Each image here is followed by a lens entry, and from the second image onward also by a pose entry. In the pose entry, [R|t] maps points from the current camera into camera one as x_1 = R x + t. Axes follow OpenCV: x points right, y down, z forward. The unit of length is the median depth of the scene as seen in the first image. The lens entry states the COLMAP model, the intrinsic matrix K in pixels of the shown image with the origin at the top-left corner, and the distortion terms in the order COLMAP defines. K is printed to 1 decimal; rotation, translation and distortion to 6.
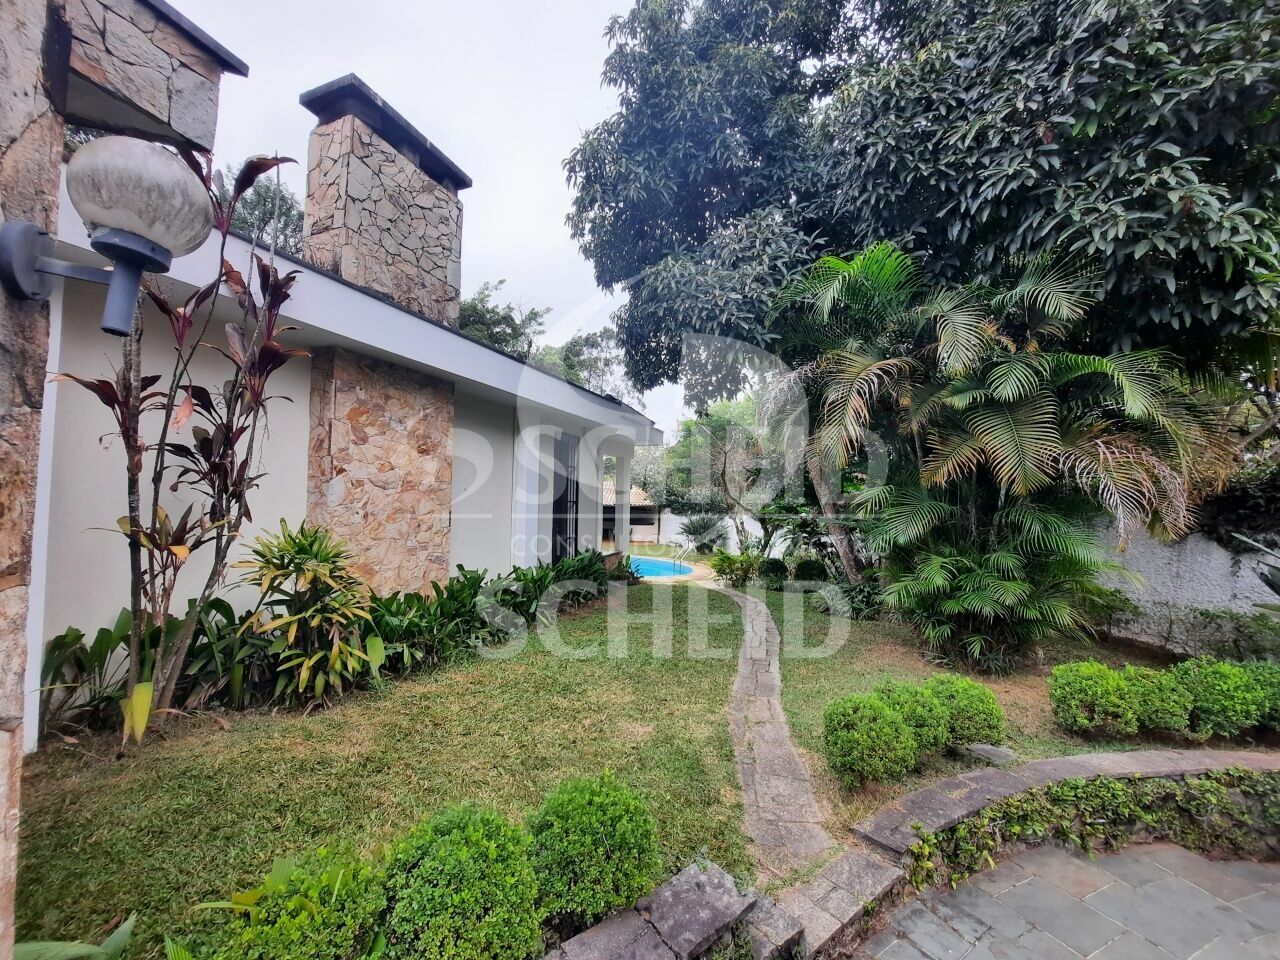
lens RADIAL K [[520.3, 0, 637.5], [0, 520.3, 475.2], [0, 0, 1]] dist [0.000929, 0.000030]
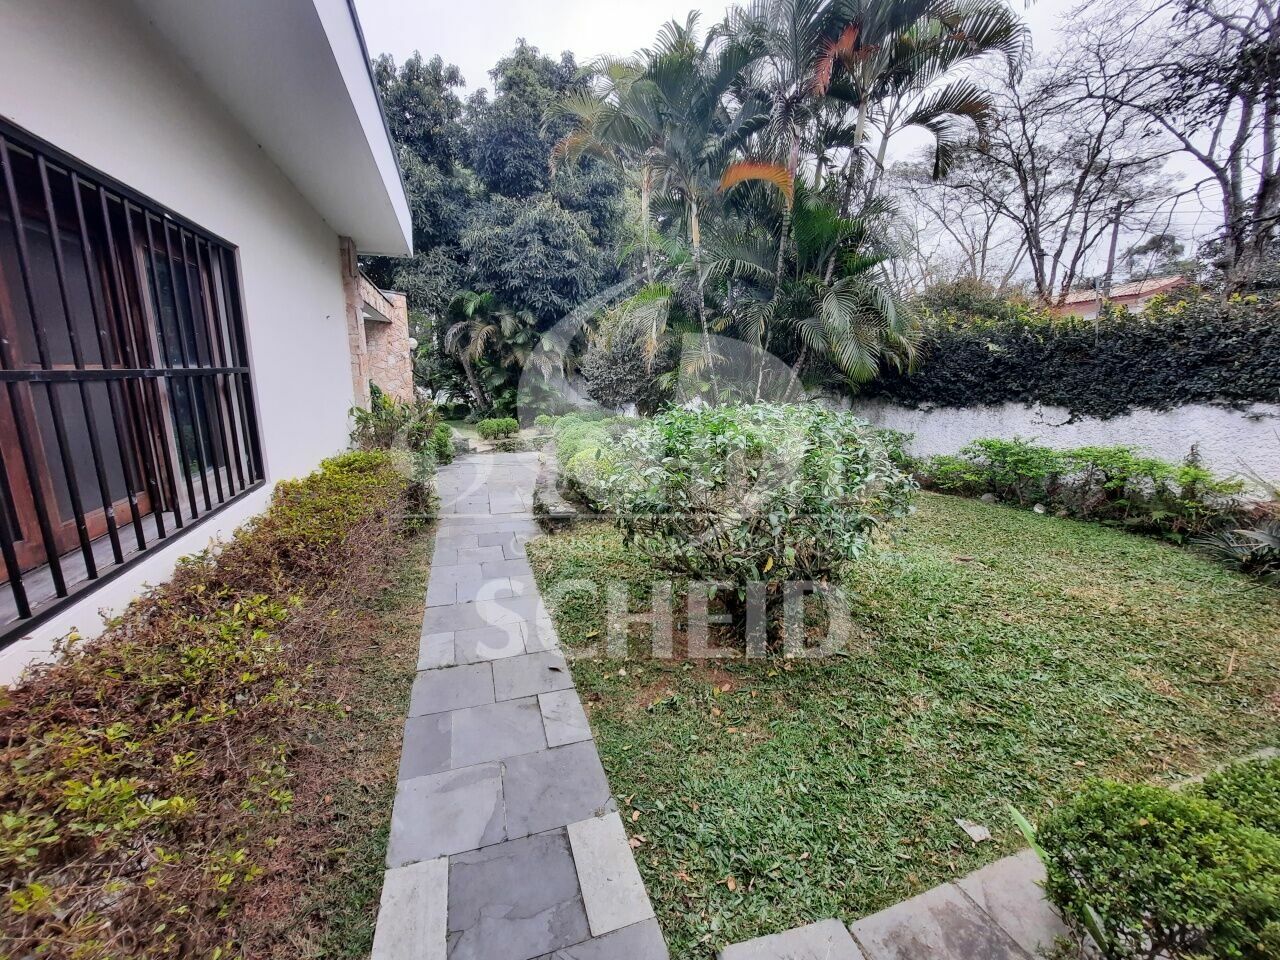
lens RADIAL K [[520.3, 0, 636.0], [0, 520.3, 479.2], [0, 0, 1]] dist [0.000929, 0.000030]
pose [[0.786699, -0.128550, 0.603805, -0.823114], [-0.028770, 0.969382, 0.243866, -0.114587], [-0.616667, -0.209220, 0.758913, -2.086276]]
